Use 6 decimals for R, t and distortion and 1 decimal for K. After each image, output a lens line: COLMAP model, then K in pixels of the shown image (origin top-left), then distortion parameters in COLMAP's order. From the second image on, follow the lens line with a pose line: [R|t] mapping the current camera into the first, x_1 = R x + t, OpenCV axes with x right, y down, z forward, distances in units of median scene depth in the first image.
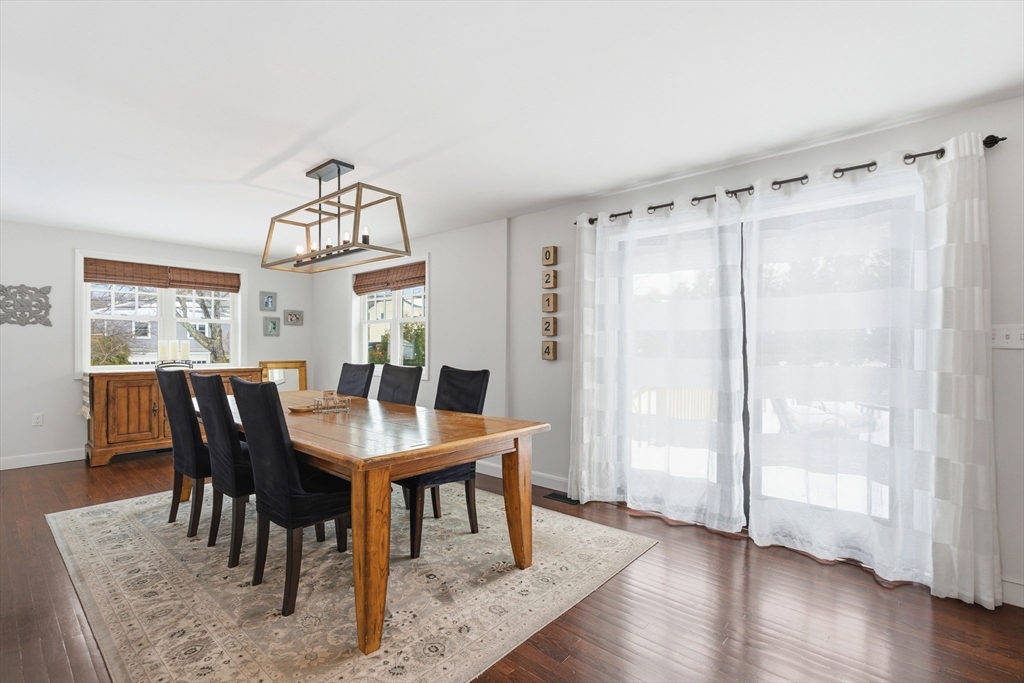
lens RADIAL K [[466.1, 0, 509.3], [0, 466.1, 352.5], [0, 0, 1]] dist [-0.004512, 0.006486]
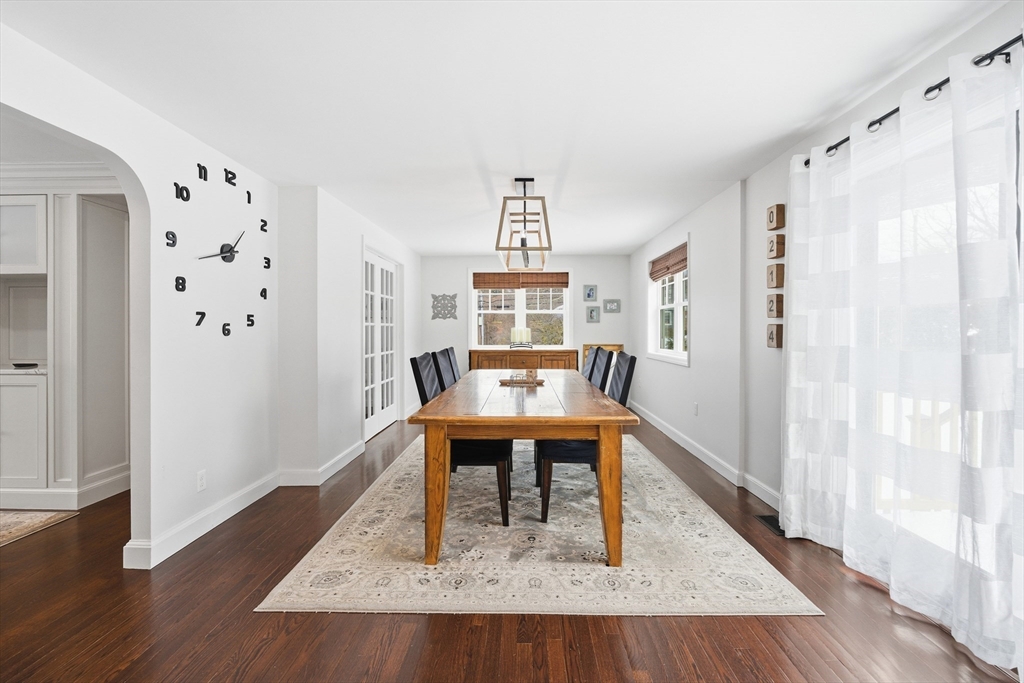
lens RADIAL K [[461.8, 0, 508.0], [0, 461.8, 335.2], [0, 0, 1]] dist [-0.010593, 0.006950]
pose [[0.654032, 0.003590, -0.756458, 0.420278], [-0.006298, 0.999980, -0.000700, -0.003031], [0.756440, 0.005222, 0.654042, 0.157600]]
